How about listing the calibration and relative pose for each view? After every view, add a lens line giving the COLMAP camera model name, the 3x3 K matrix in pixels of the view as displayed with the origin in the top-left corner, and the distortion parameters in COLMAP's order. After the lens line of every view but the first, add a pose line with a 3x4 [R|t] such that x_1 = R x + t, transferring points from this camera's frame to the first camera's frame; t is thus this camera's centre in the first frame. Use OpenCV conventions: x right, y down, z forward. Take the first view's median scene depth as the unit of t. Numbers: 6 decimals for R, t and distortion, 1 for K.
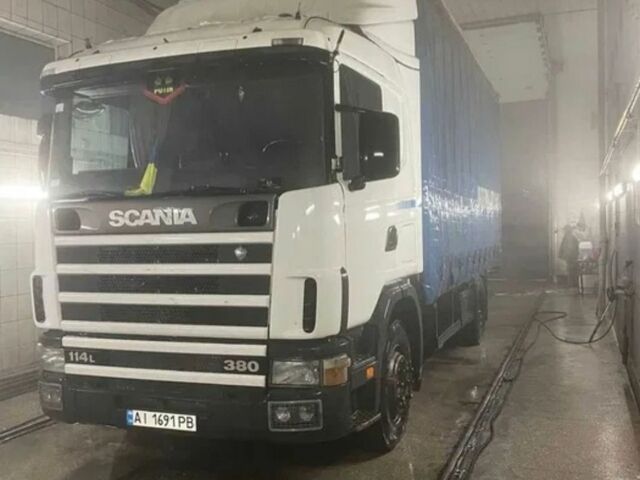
lens RADIAL K [[672.5, 0, 330.2], [0, 672.5, 260.3], [0, 0, 1]] dist [0.002063, -0.010736]
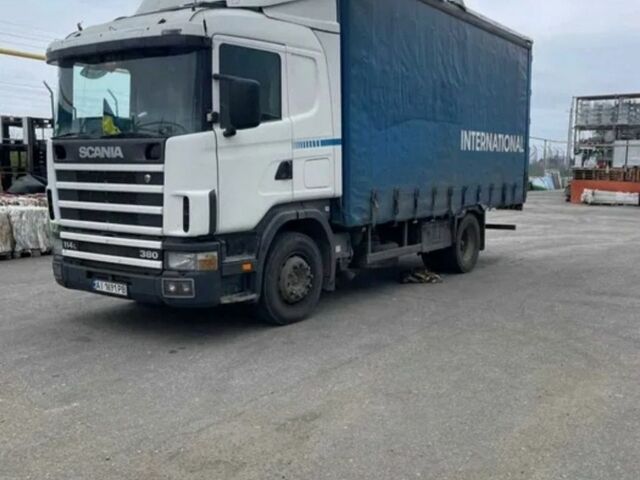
lens RADIAL K [[672.5, 0, 330.2], [0, 672.5, 260.3], [0, 0, 1]] dist [0.002063, -0.010736]
pose [[0.968563, 0.058937, -0.241686, 0.610285], [-0.031762, 0.992877, 0.114832, -0.012990], [0.246733, -0.103545, 0.963536, -0.341519]]
